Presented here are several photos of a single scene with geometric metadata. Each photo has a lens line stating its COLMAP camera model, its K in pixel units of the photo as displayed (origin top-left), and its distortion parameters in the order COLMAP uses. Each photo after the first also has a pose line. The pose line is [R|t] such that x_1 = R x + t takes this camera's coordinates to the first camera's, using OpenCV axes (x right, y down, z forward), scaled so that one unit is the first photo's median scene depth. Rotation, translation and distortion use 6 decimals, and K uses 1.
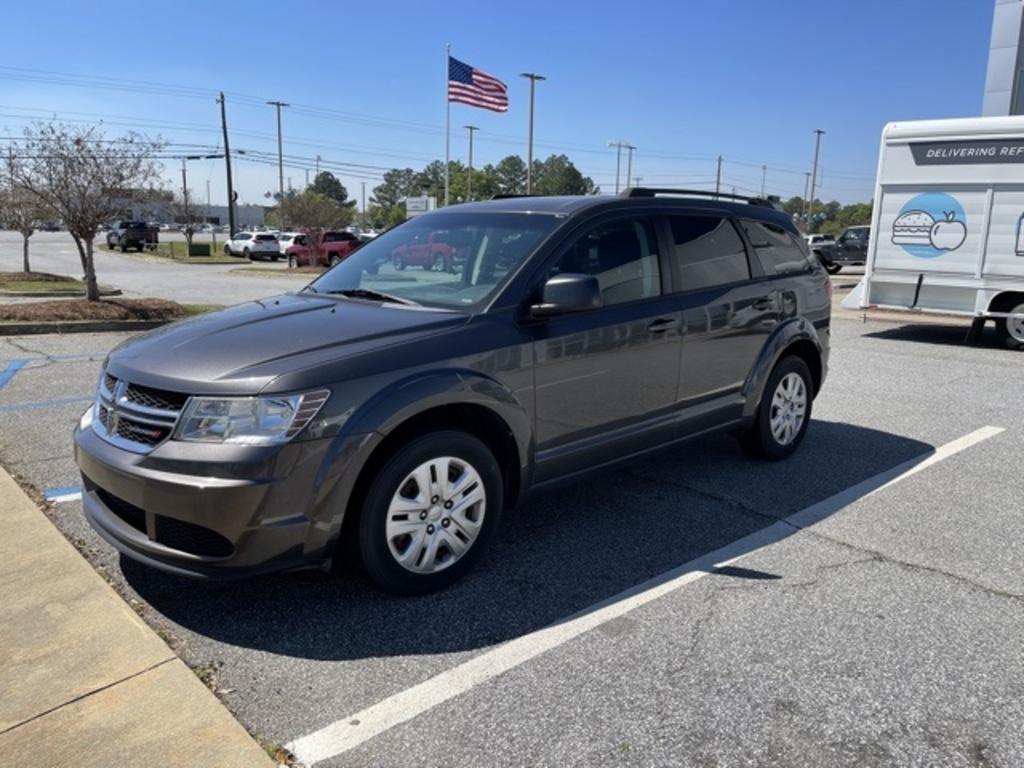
lens RADIAL K [[785.0, 0, 510.4], [0, 785.0, 382.9], [0, 0, 1]] dist [0.058326, -0.066874]
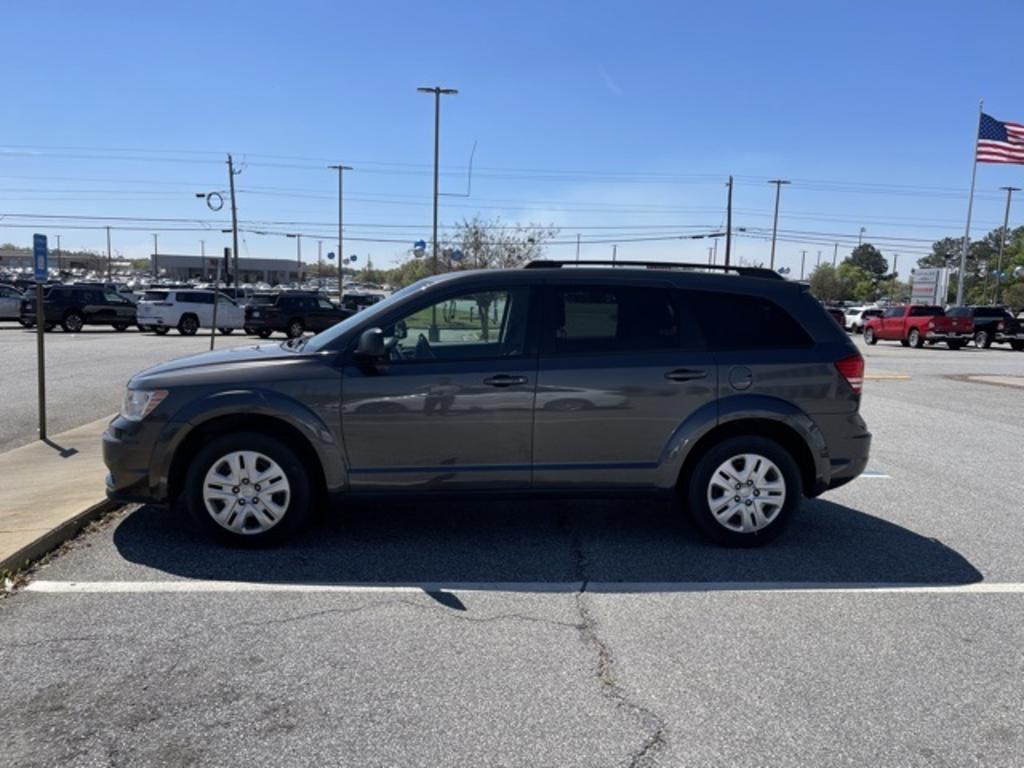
lens RADIAL K [[785.0, 0, 515.1], [0, 785.0, 386.2], [0, 0, 1]] dist [0.058326, -0.066874]
pose [[0.778553, 0.081539, -0.622260, 0.101390], [-0.134940, 0.990082, -0.039096, -0.002639], [0.612901, 0.114406, 0.781834, 0.015055]]
